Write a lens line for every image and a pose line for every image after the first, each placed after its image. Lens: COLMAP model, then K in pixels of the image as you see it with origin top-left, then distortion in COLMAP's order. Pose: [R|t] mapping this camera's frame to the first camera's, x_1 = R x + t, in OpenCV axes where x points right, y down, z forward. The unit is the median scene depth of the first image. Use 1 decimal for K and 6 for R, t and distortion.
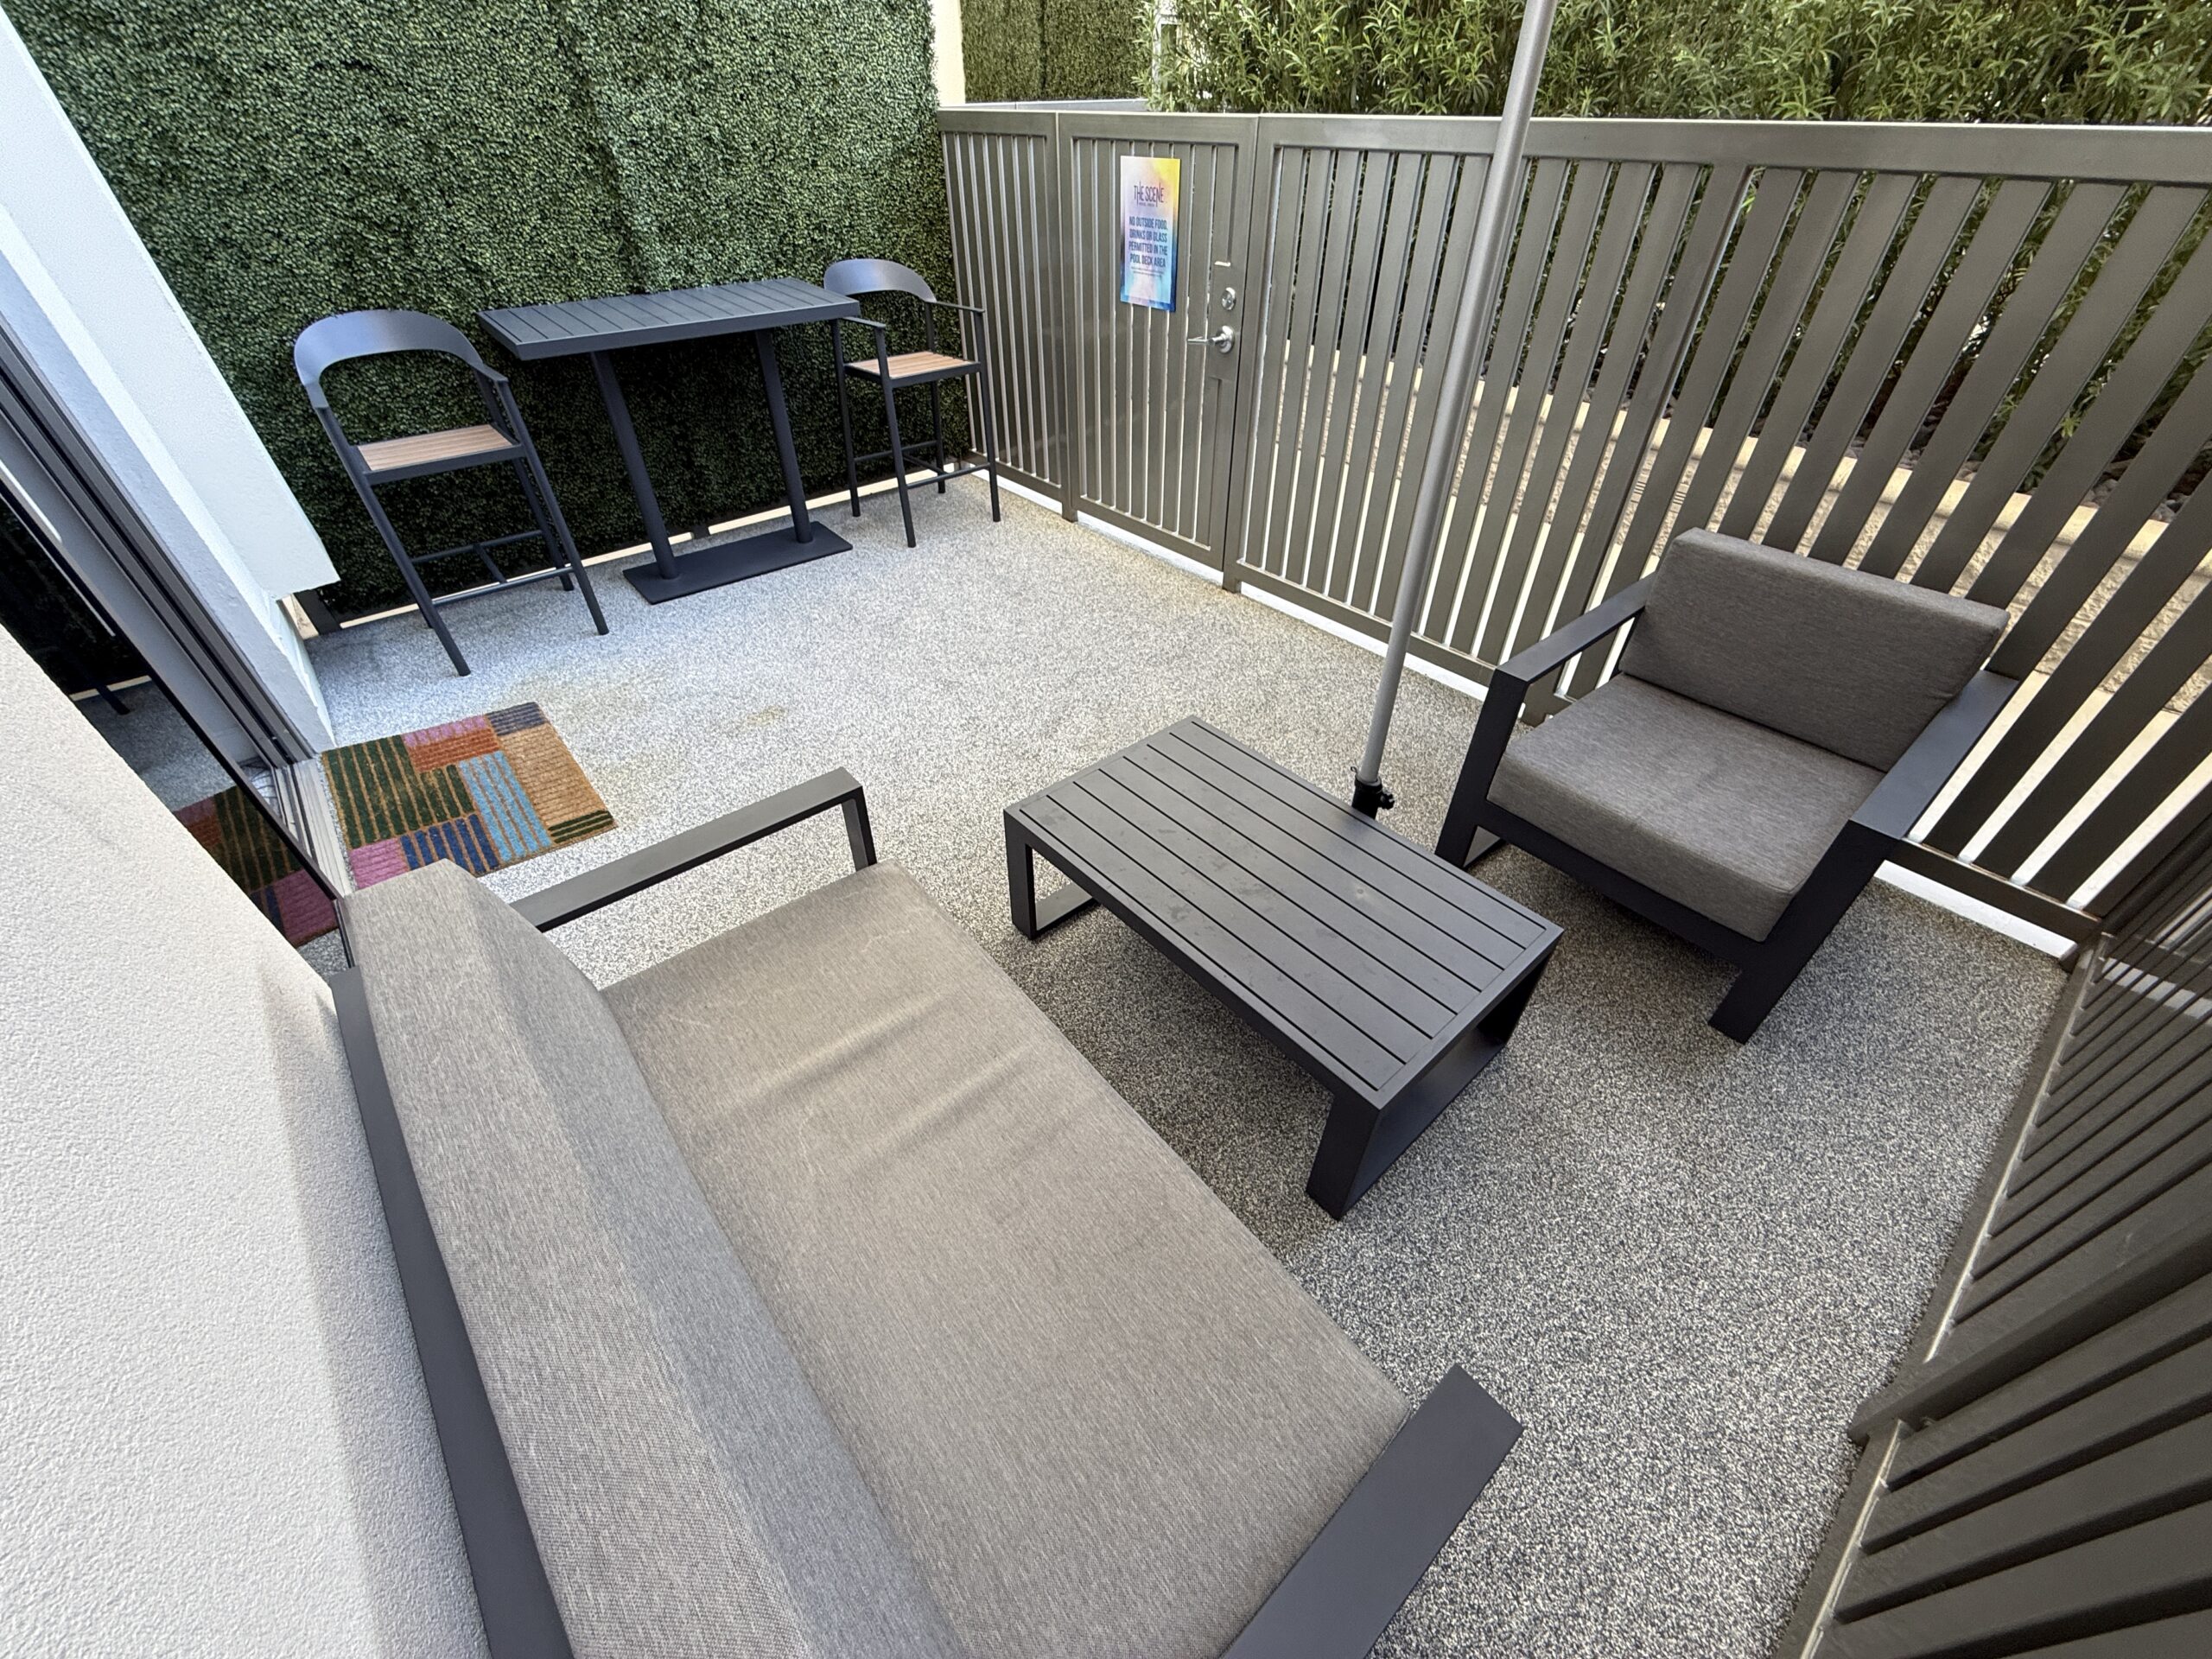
lens RADIAL K [[883.3, 0, 1100.6], [0, 883.3, 826.1], [0, 0, 1]] dist [0.002676, -0.000394]
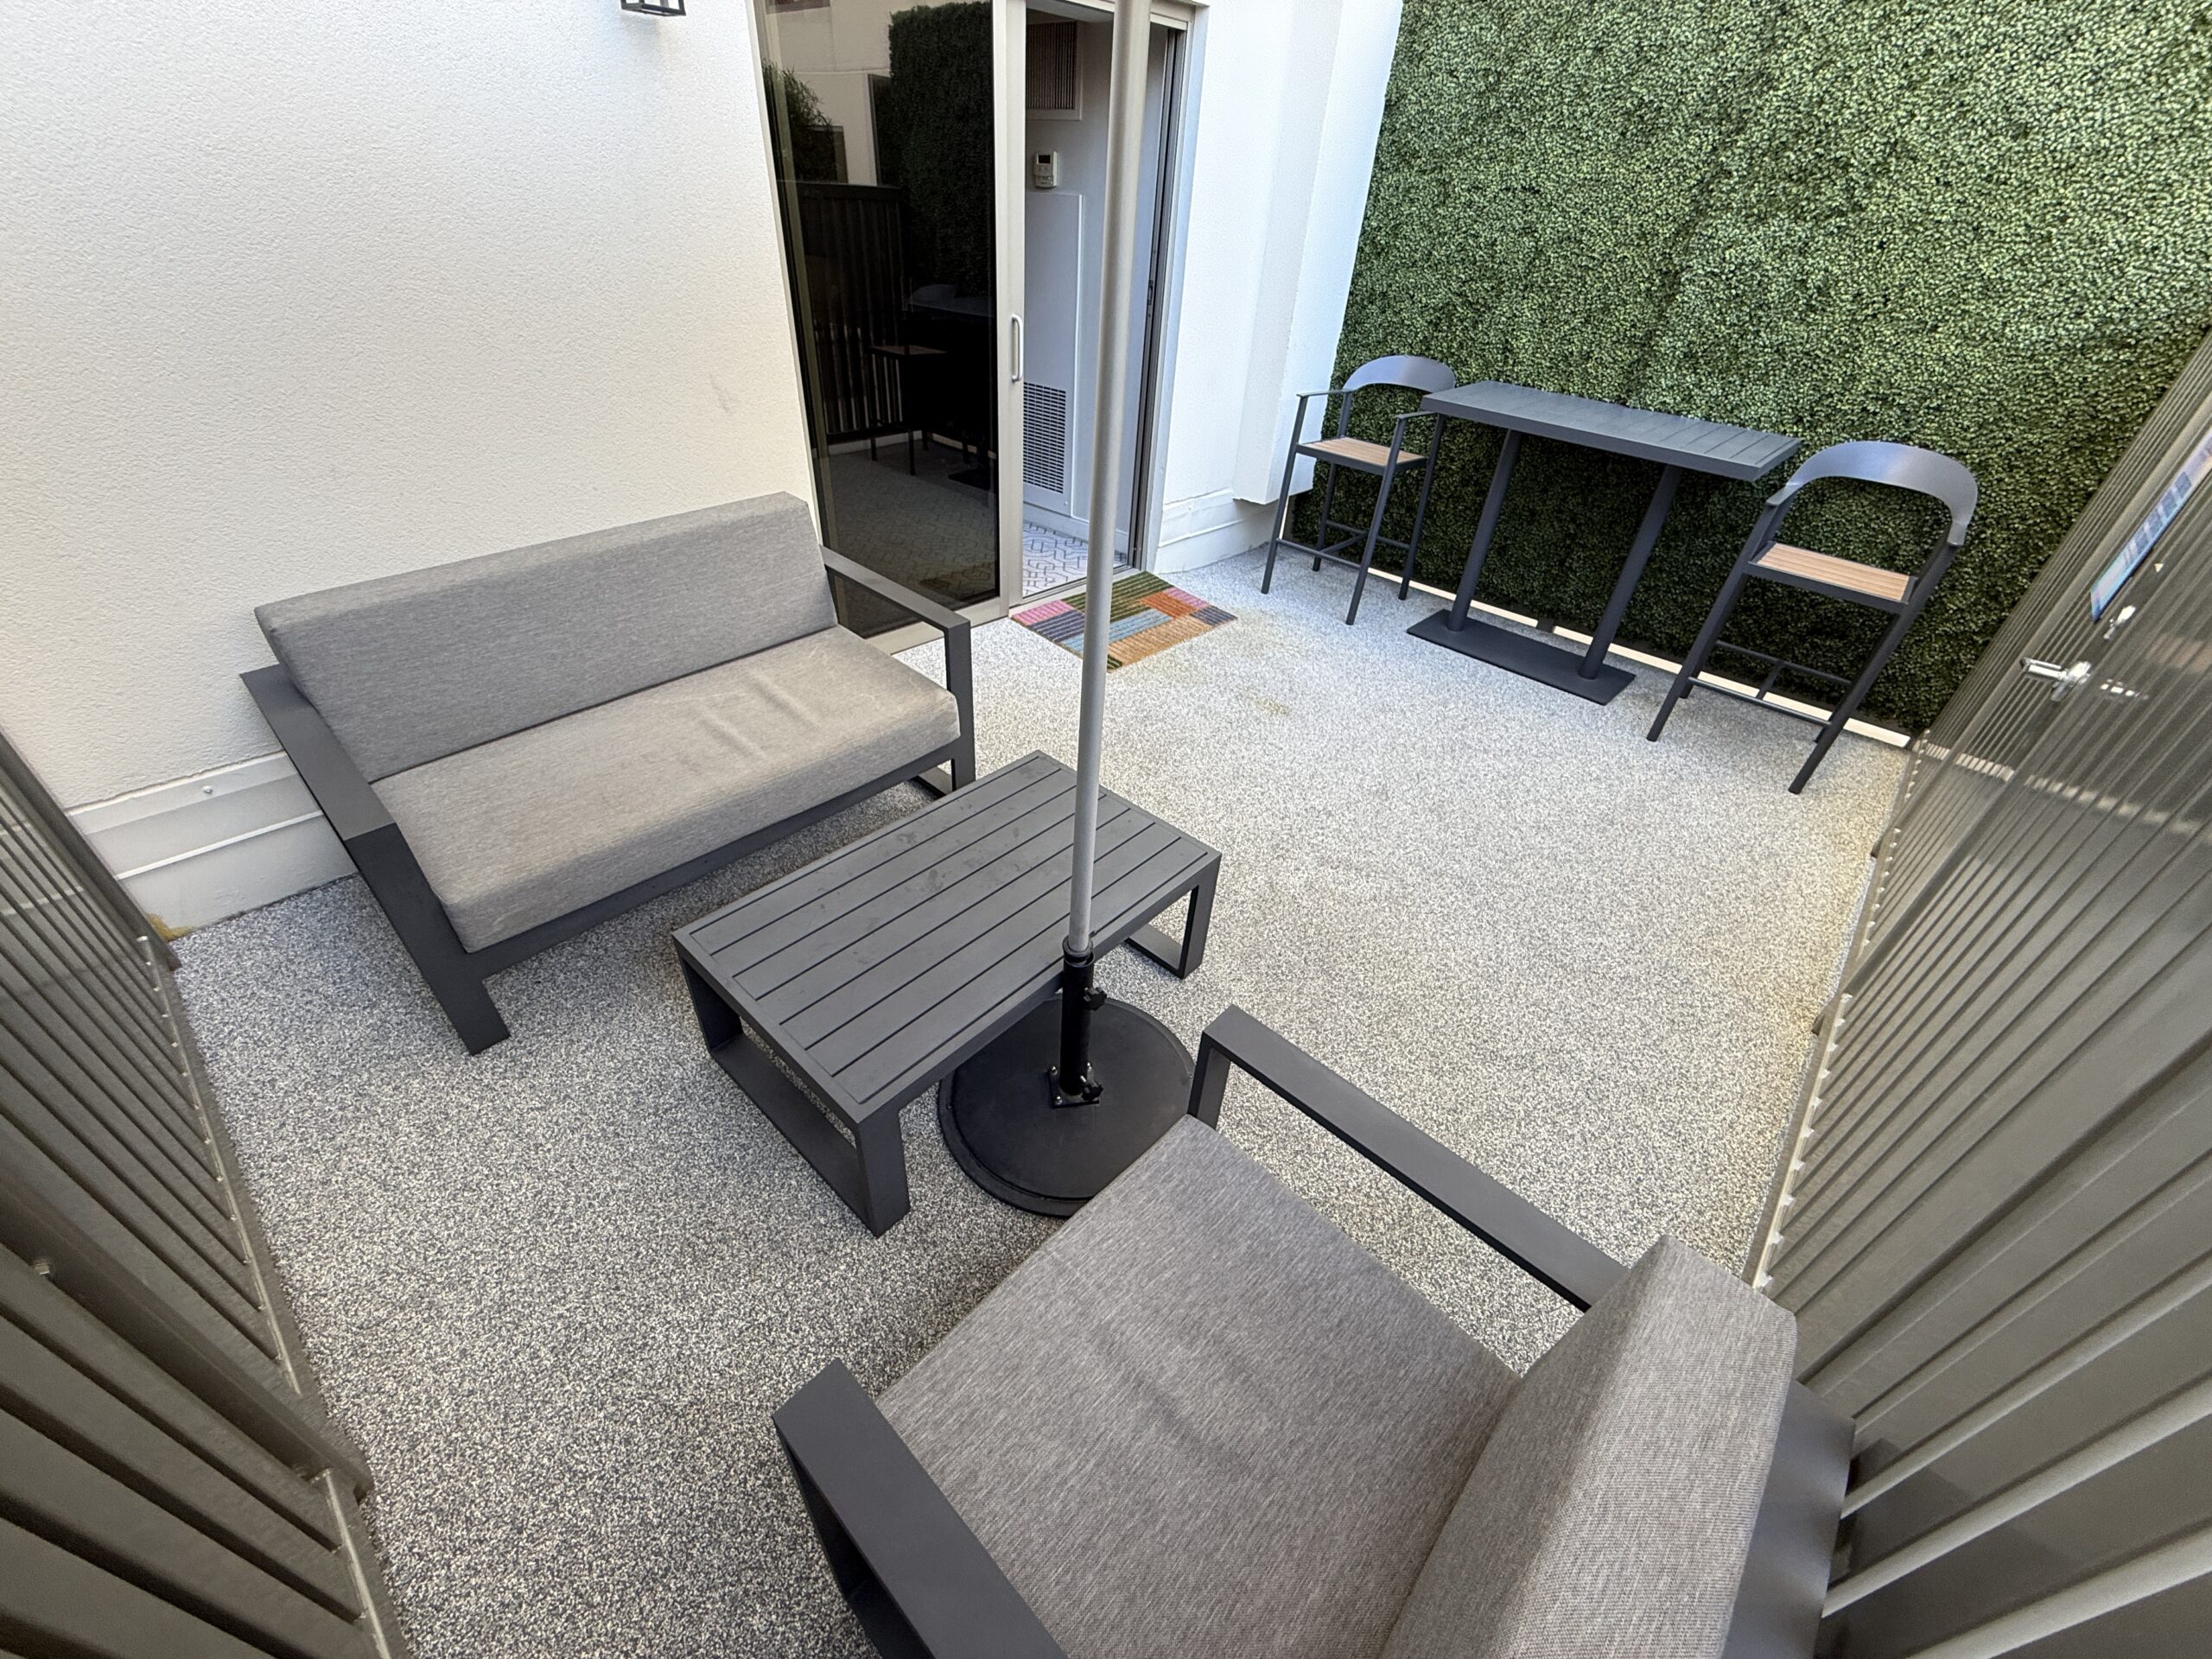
lens RADIAL K [[883.3, 0, 1100.1], [0, 883.3, 823.1], [0, 0, 1]] dist [0.002676, -0.000394]
pose [[0.120375, 0.595982, -0.793924, 0.563286], [-0.684189, 0.629274, 0.368645, -0.281831], [0.719302, 0.498818, 0.483513, 0.334775]]
